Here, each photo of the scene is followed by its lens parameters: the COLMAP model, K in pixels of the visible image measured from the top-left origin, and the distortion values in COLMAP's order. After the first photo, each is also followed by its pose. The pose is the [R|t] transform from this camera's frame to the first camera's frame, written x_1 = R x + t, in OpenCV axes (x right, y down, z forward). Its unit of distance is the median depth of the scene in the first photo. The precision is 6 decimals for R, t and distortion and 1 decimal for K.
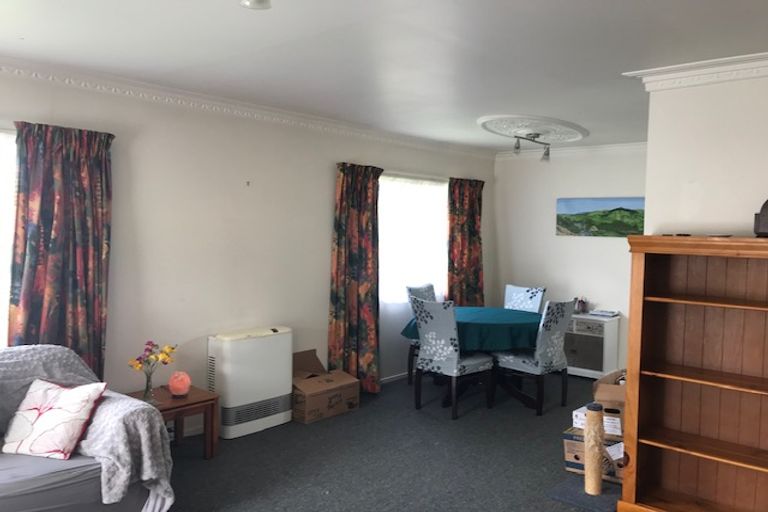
lens RADIAL K [[622.2, 0, 382.2], [0, 622.2, 272.1], [0, 0, 1]] dist [0.012730, -0.005165]
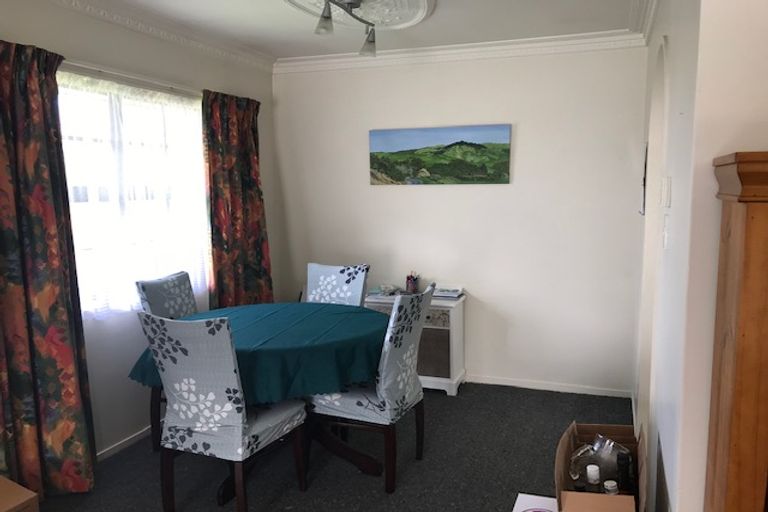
lens RADIAL K [[622.2, 0, 382.2], [0, 622.2, 272.1], [0, 0, 1]] dist [0.012730, -0.005165]
pose [[0.930558, -0.075869, 0.358197, 0.044085], [0.052138, 0.995784, 0.075468, -0.015742], [-0.362412, -0.051552, 0.930591, 0.402176]]
